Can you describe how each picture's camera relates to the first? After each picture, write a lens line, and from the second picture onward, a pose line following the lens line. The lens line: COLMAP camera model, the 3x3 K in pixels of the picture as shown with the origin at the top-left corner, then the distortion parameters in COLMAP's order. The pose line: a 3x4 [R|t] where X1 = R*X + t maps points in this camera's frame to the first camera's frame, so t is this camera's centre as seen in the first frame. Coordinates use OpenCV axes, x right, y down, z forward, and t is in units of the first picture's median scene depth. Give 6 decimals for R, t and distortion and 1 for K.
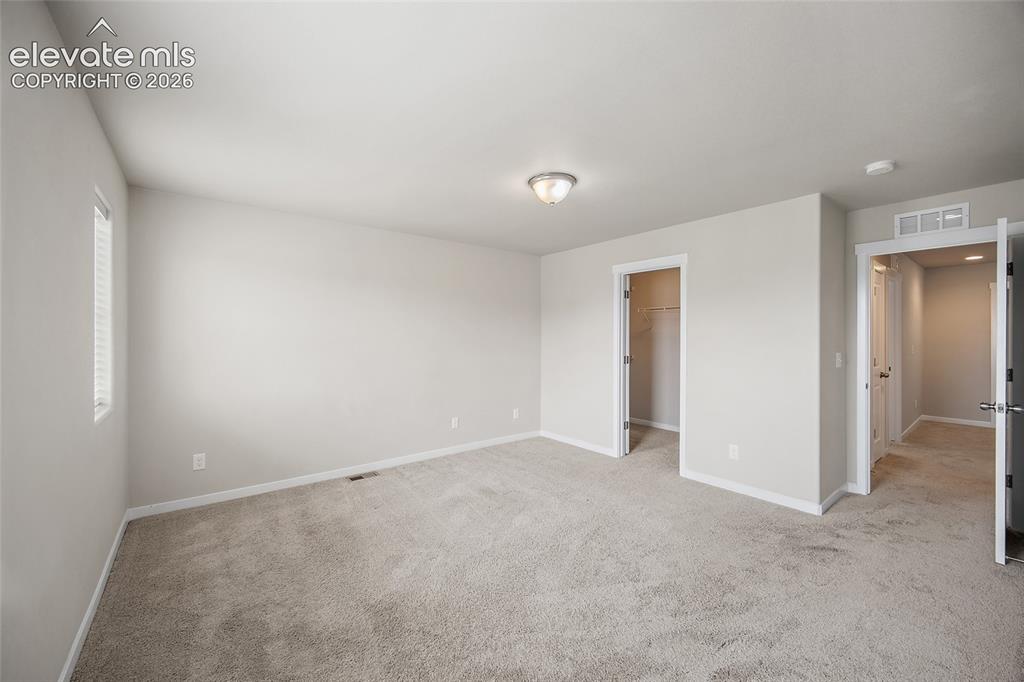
lens RADIAL K [[401.8, 0, 508.0], [0, 401.8, 341.5], [0, 0, 1]] dist [0.000108, -0.000090]
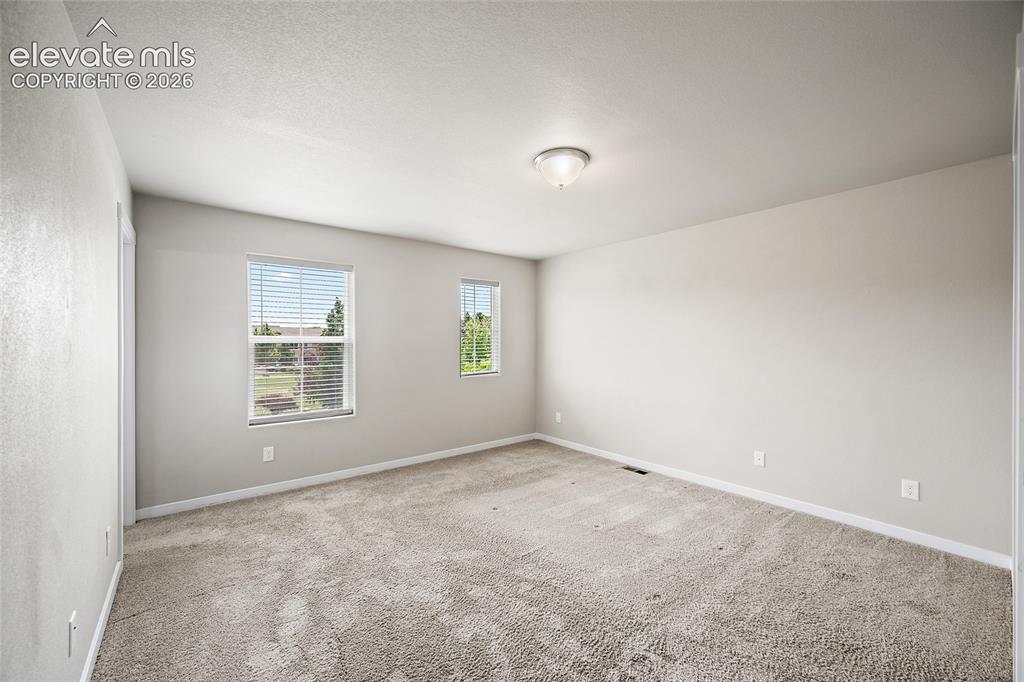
lens RADIAL K [[401.8, 0, 508.0], [0, 401.8, 341.5], [0, 0, 1]] dist [0.000108, -0.000090]
pose [[0.017741, 0.000685, -0.999842, 0.977940], [-0.012025, 0.999928, 0.000472, -0.009054], [0.999770, 0.012014, 0.017748, 0.869526]]
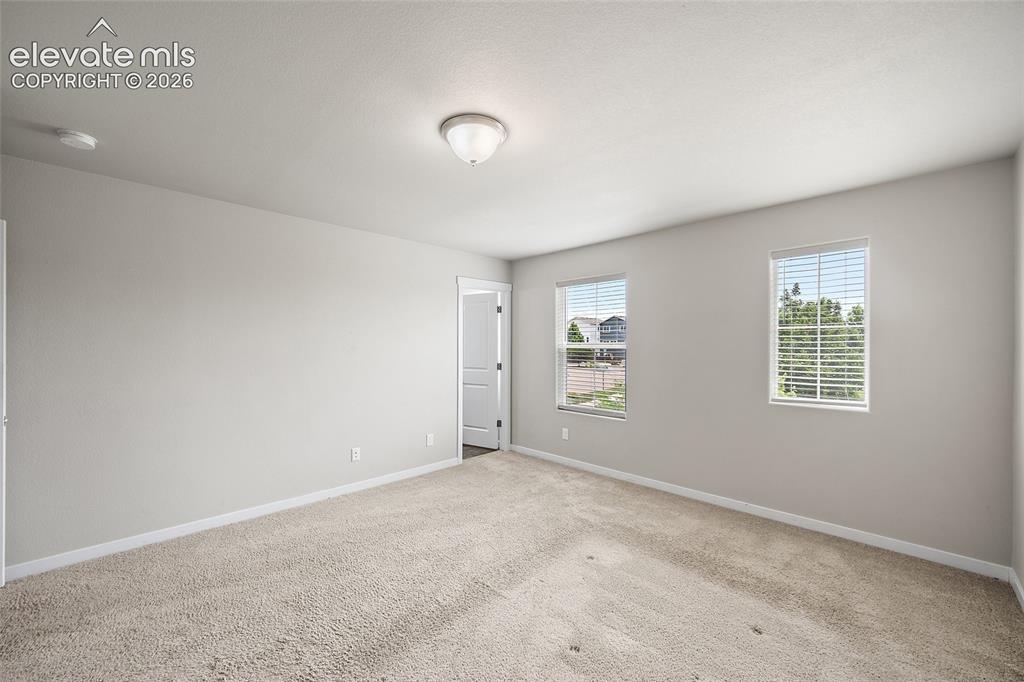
lens RADIAL K [[401.8, 0, 508.0], [0, 401.8, 341.5], [0, 0, 1]] dist [0.000108, -0.000090]
pose [[-0.991985, -0.005994, -0.126211, 0.141871], [-0.005988, 0.999982, -0.000428, -0.018544], [0.126211, 0.000331, -0.992003, 1.731268]]
